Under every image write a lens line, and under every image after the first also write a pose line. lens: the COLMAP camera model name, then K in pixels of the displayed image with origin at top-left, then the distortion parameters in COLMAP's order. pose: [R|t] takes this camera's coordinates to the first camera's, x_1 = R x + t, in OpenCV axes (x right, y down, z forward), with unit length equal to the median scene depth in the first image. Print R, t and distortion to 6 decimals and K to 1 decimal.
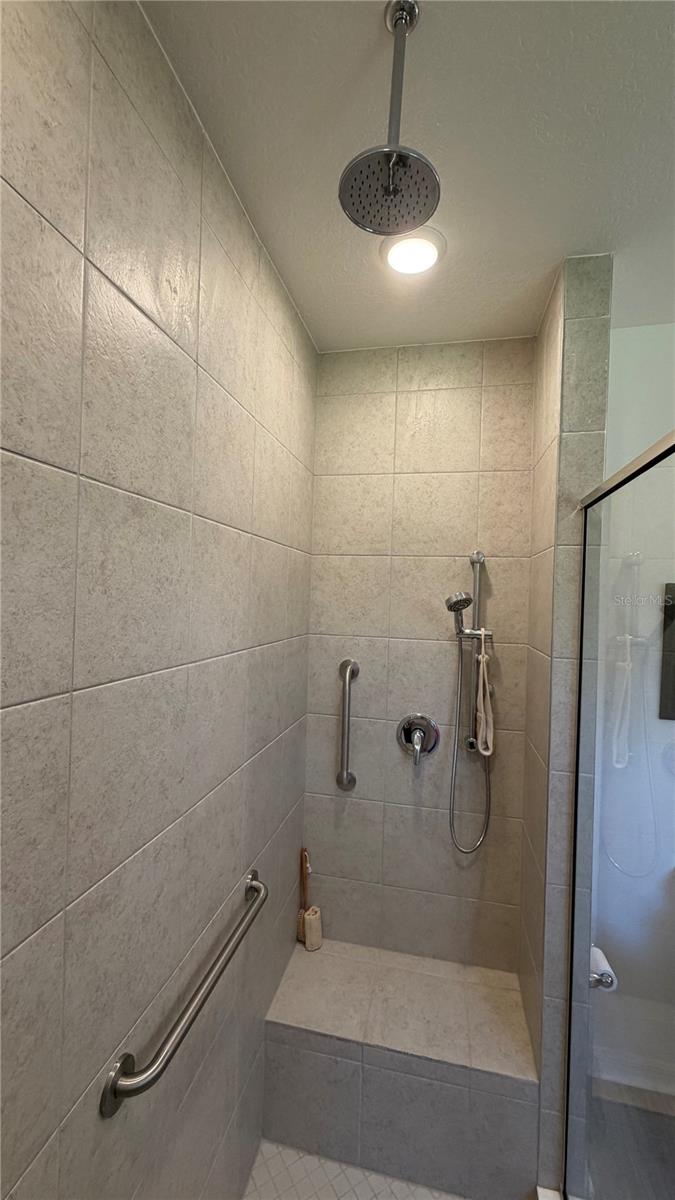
lens RADIAL K [[477.4, 0, 338.2], [0, 477.4, 596.7], [0, 0, 1]] dist [0.002475, 0.000480]
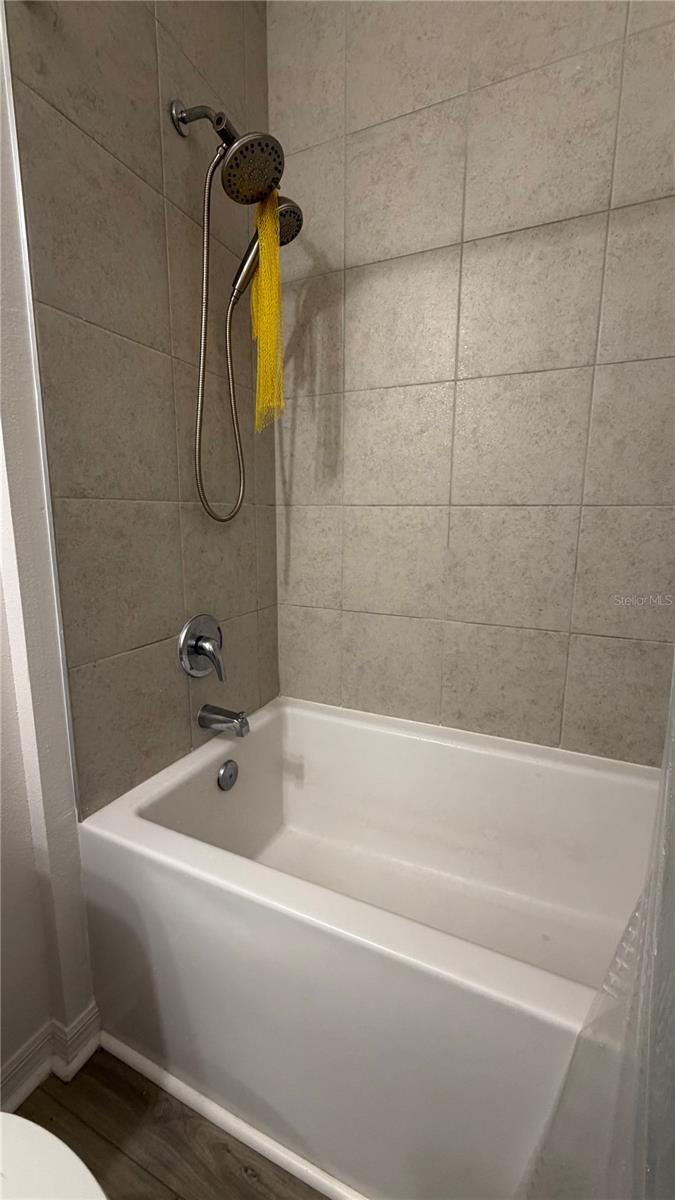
lens RADIAL K [[477.4, 0, 338.2], [0, 477.4, 596.4], [0, 0, 1]] dist [0.002475, 0.000480]
pose [[-0.211035, 0.132860, -0.968407, 1.064537], [-0.013770, 0.990217, 0.138853, 0.231340], [0.977381, 0.042638, -0.207141, 0.760068]]
